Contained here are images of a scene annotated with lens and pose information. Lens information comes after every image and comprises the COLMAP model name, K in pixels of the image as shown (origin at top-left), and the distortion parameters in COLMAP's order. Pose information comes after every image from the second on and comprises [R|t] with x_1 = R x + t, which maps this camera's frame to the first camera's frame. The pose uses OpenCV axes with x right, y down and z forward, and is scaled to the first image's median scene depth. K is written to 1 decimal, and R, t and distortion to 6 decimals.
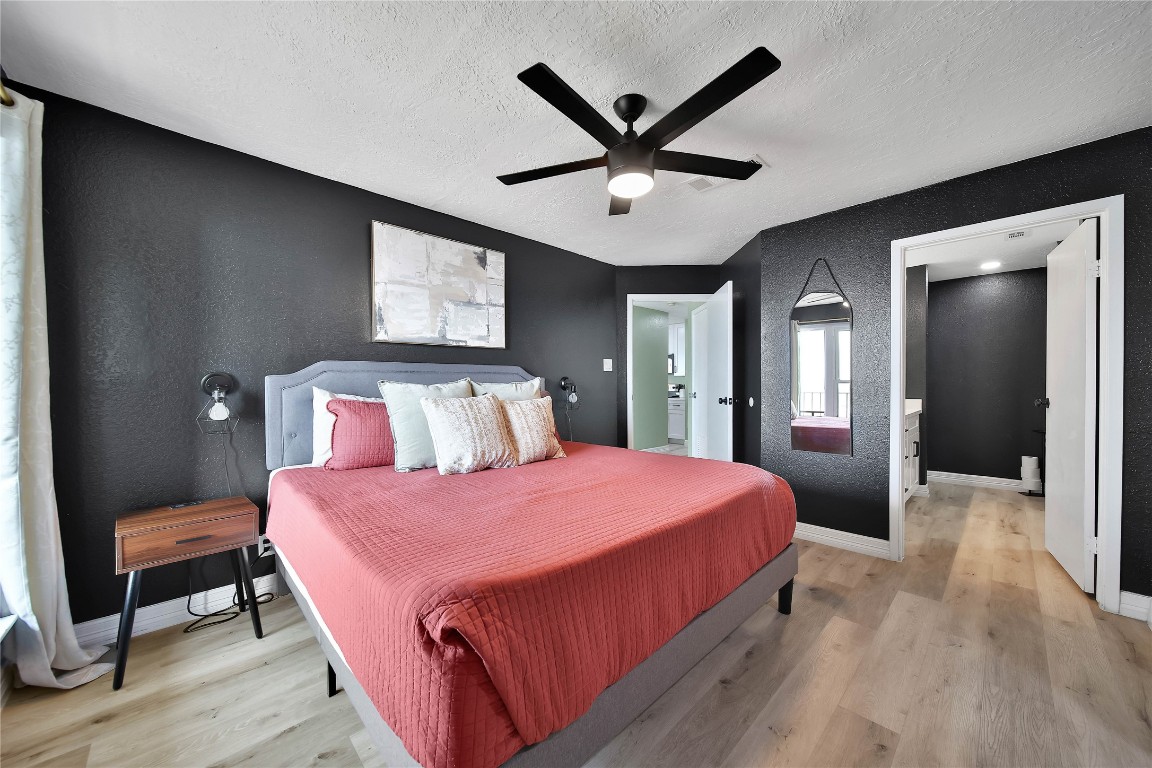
lens RADIAL K [[408.4, 0, 579.7], [0, 408.4, 389.8], [0, 0, 1]] dist [0.000853, 0.000044]
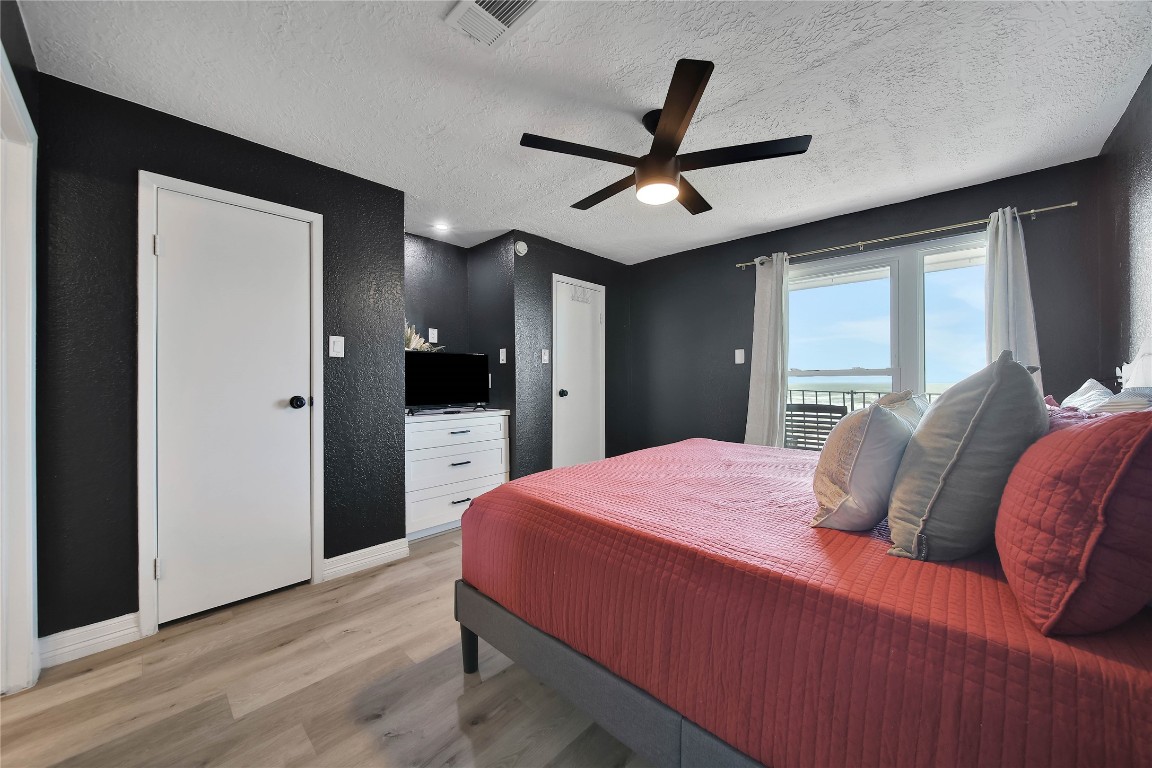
lens RADIAL K [[408.4, 0, 579.7], [0, 408.4, 389.8], [0, 0, 1]] dist [0.000853, 0.000044]
pose [[-0.998828, 0.005177, -0.048114, 0.337678], [0.004479, 0.999883, 0.014603, 0.001433], [0.048184, 0.014371, -0.998735, 1.809386]]
